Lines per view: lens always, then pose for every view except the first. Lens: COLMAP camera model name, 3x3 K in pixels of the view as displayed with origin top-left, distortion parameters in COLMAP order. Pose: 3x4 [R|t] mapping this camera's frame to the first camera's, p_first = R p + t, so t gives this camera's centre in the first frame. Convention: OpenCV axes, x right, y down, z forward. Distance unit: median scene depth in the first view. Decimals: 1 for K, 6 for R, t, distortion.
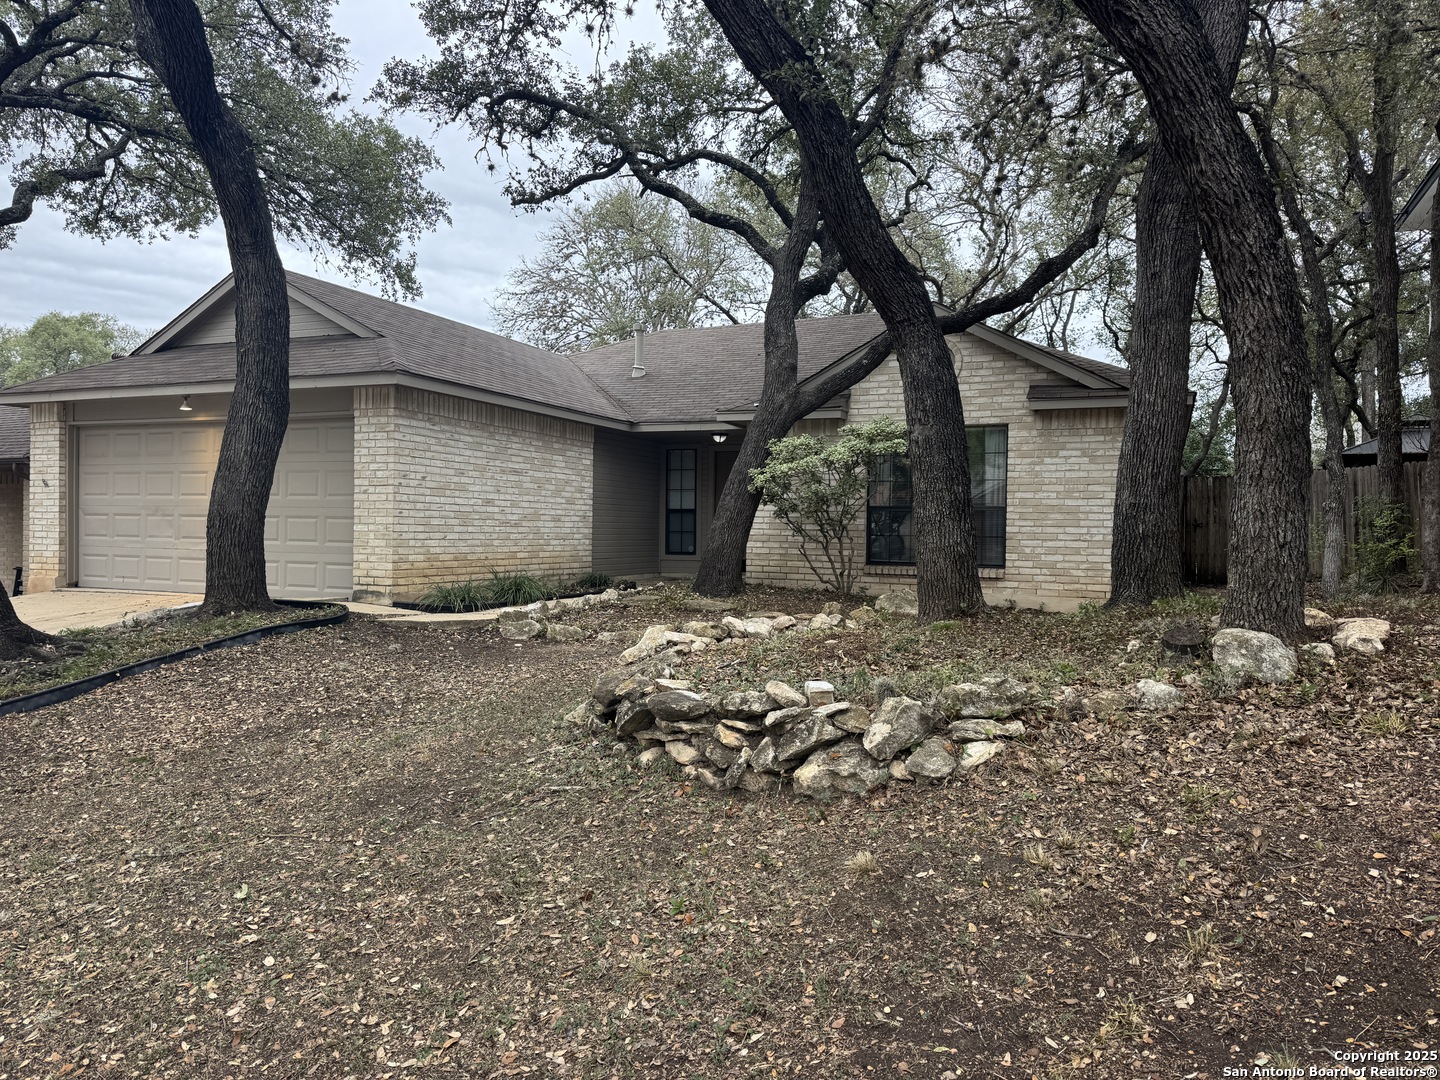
lens RADIAL K [[1009.4, 0, 724.6], [0, 1009.4, 549.2], [0, 0, 1]] dist [0.049587, -0.058748]
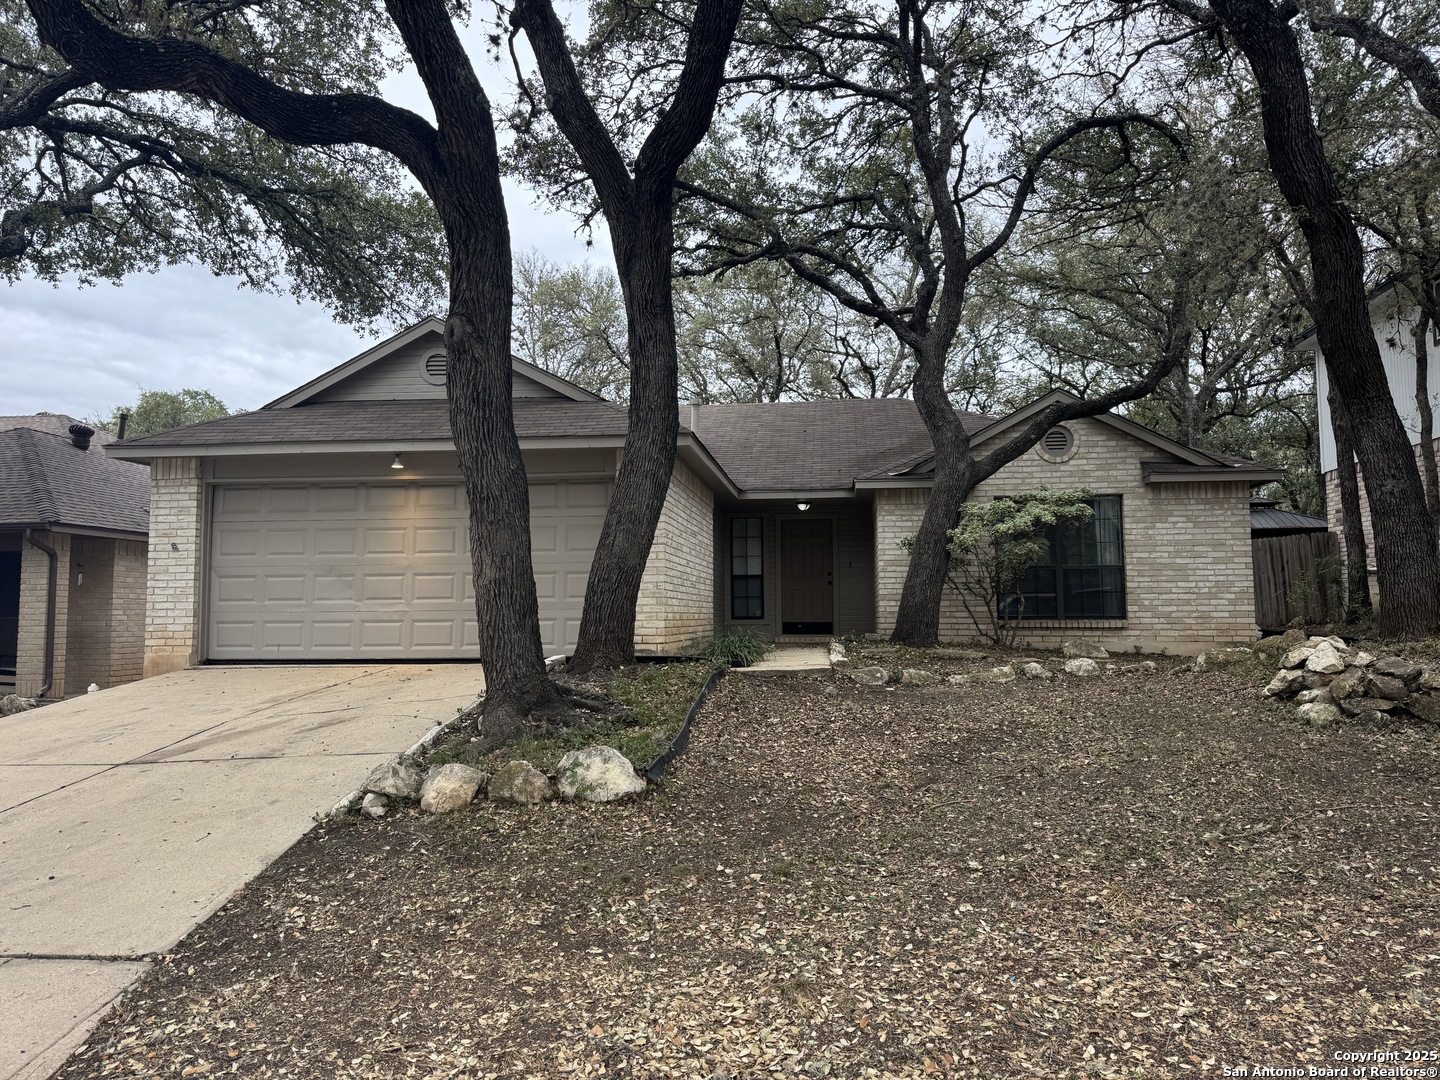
lens RADIAL K [[1009.4, 0, 720.1], [0, 1009.4, 528.7], [0, 0, 1]] dist [0.049587, -0.058748]
pose [[0.959451, 0.003943, 0.281849, -0.472237], [0.024727, 0.994870, -0.098092, 0.018133], [-0.280790, 0.101083, 0.954431, 0.019950]]
